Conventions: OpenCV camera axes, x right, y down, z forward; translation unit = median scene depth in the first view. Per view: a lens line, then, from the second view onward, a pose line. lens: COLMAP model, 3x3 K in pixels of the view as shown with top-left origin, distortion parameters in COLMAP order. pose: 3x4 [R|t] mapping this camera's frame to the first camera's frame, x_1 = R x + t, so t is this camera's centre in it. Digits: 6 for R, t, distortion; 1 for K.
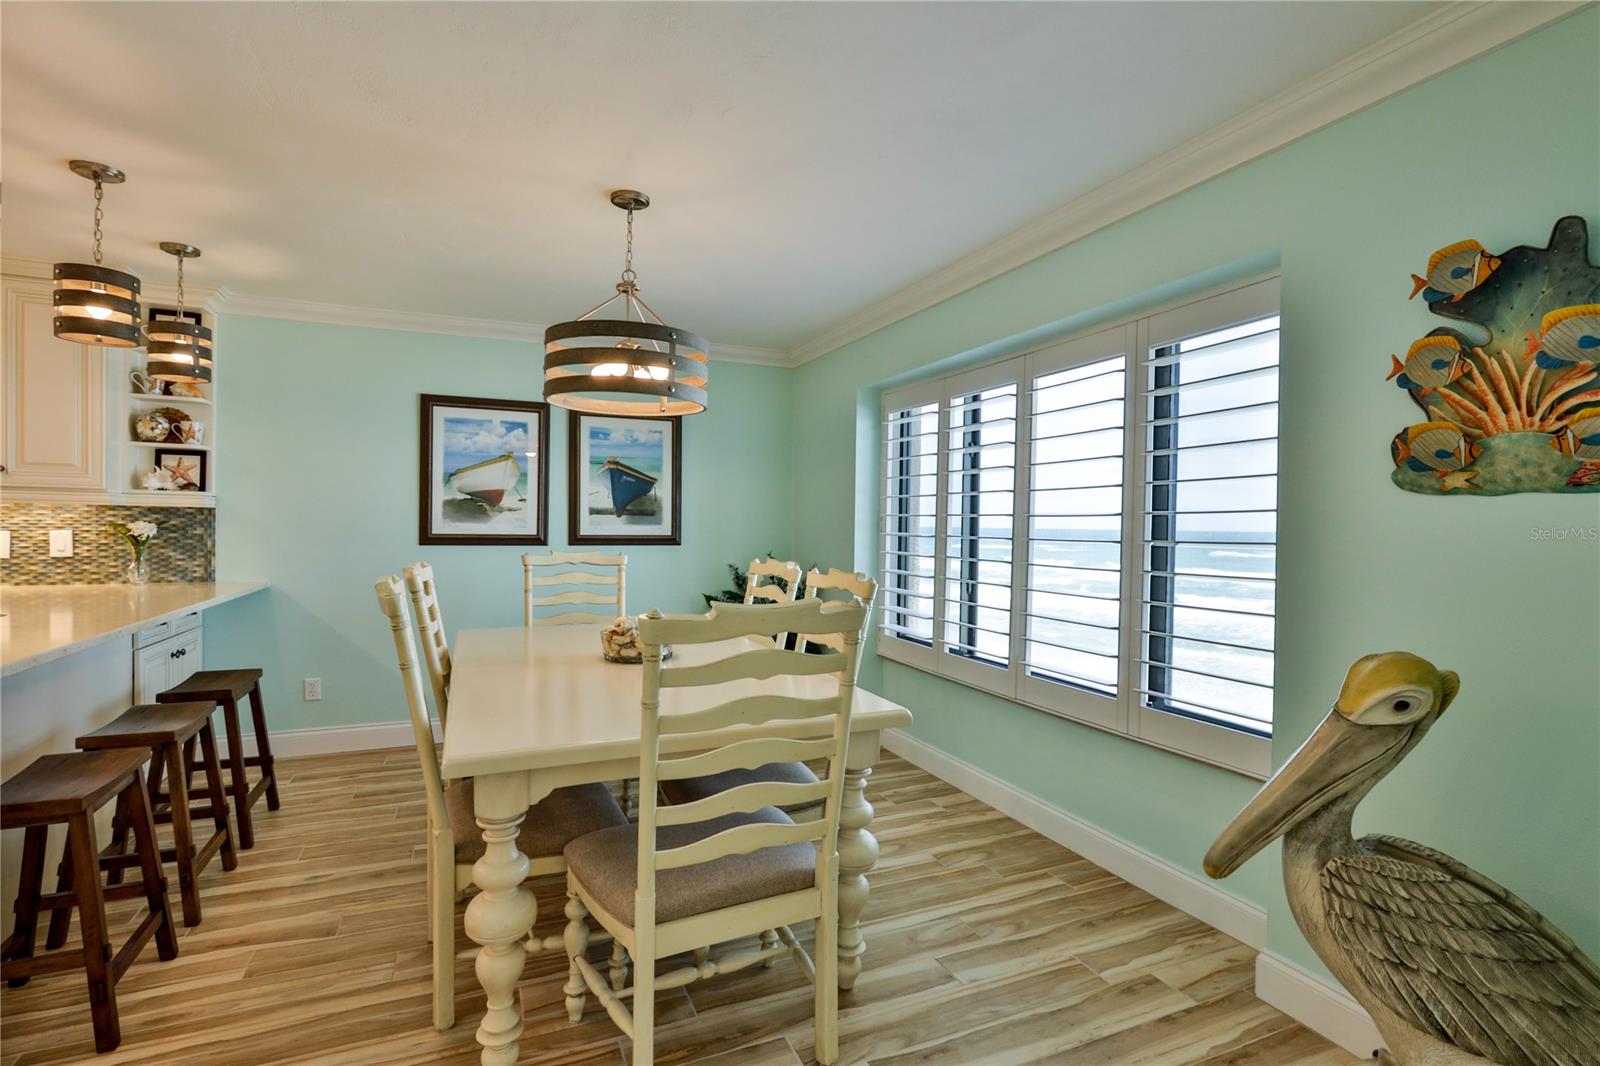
lens RADIAL K [[776.7, 0, 798.2], [0, 776.7, 535.6], [0, 0, 1]] dist [-0.016141, 0.008768]
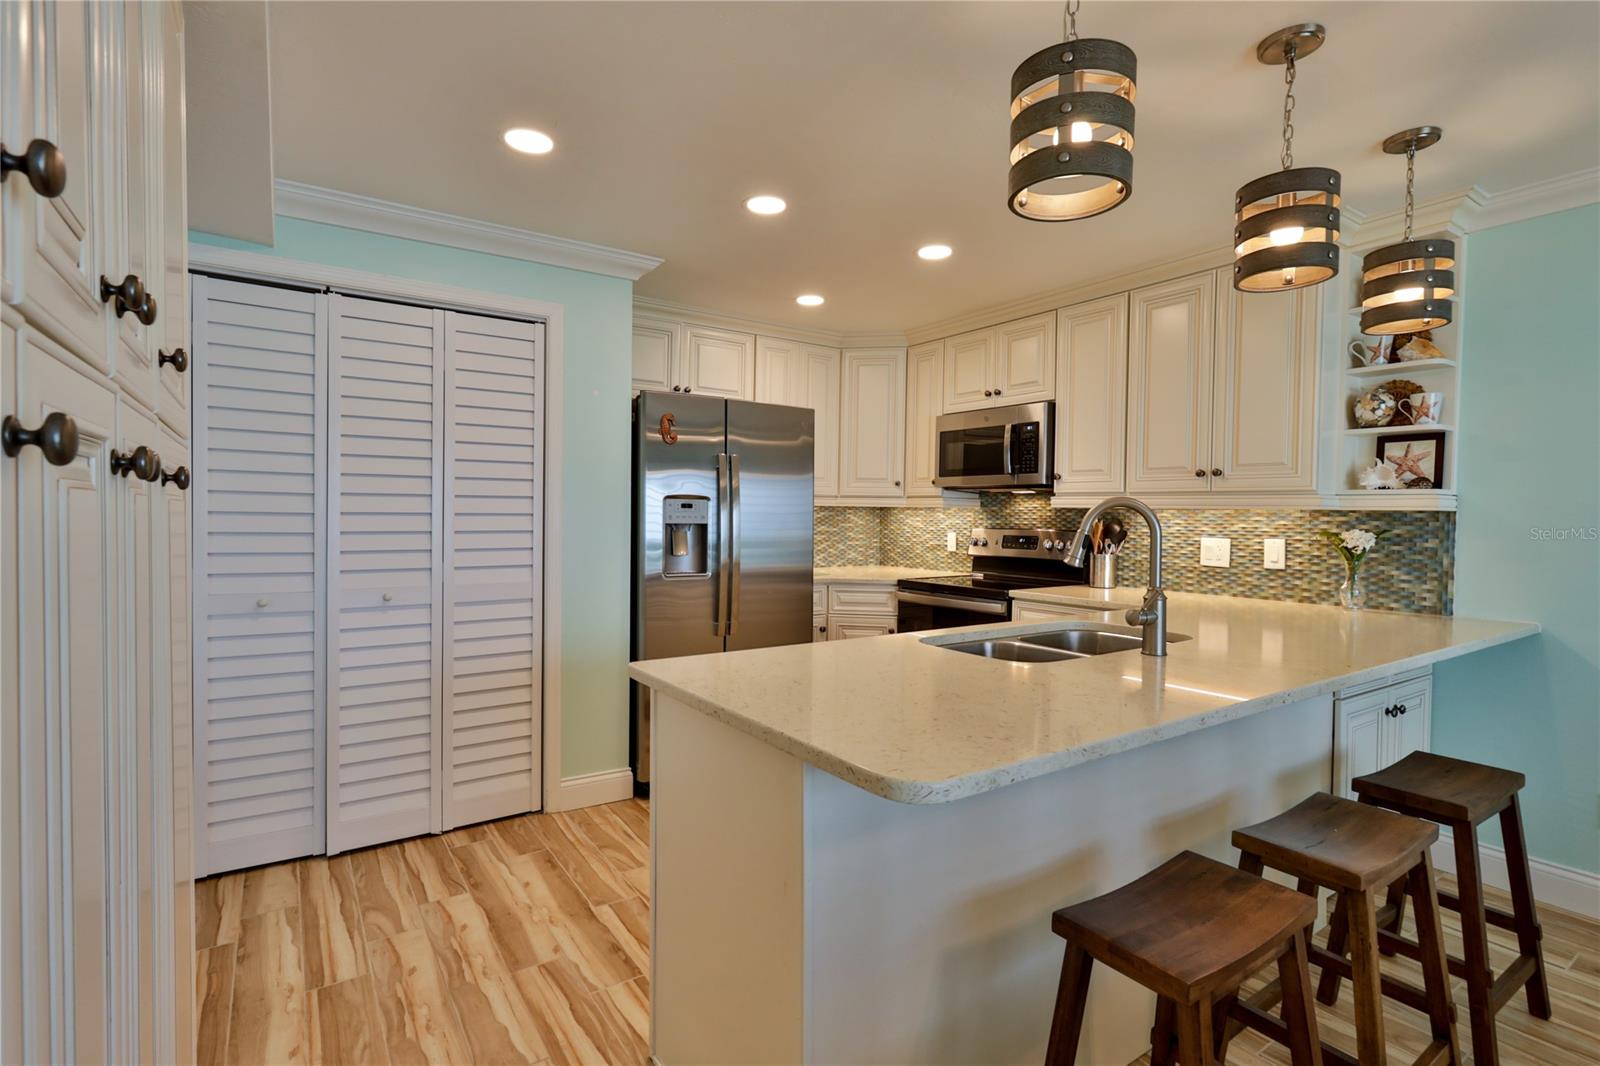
lens RADIAL K [[776.7, 0, 798.2], [0, 776.7, 535.6], [0, 0, 1]] dist [-0.016141, 0.008768]
pose [[0.206535, 0.015634, -0.978314, -0.196880], [-0.022931, 0.999675, 0.011135, -0.008223], [0.978171, 0.020134, 0.206826, 0.276903]]
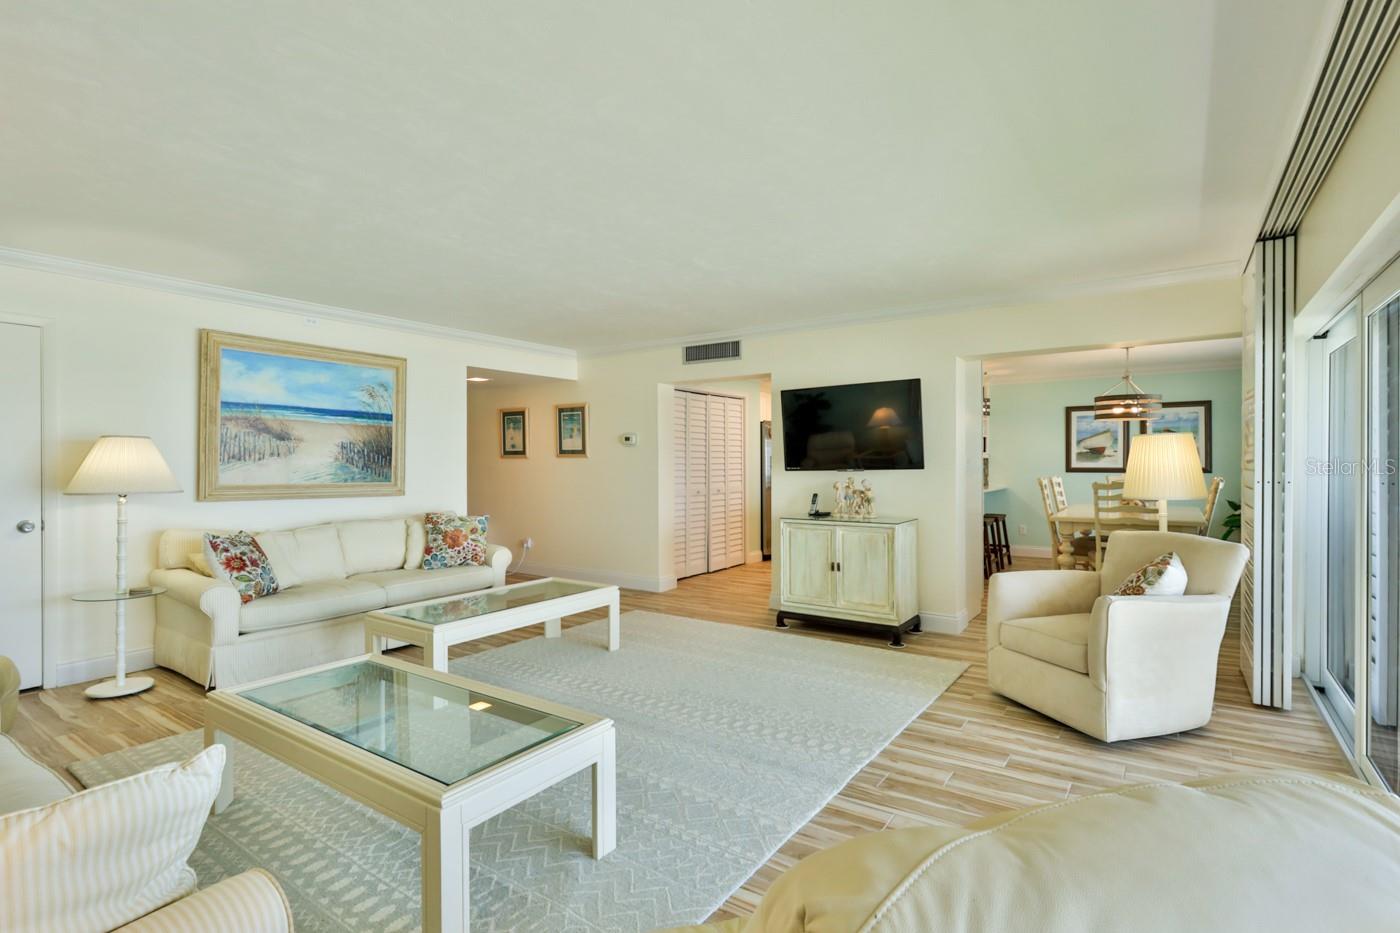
lens RADIAL K [[679.6, 0, 698.4], [0, 679.6, 468.8], [0, 0, 1]] dist [-0.016141, 0.008768]
pose [[0.538985, -0.003855, -0.842307, 0.719753], [-0.000591, 0.999988, -0.004955, 0.014326], [0.842315, 0.003169, 0.538976, -1.170777]]
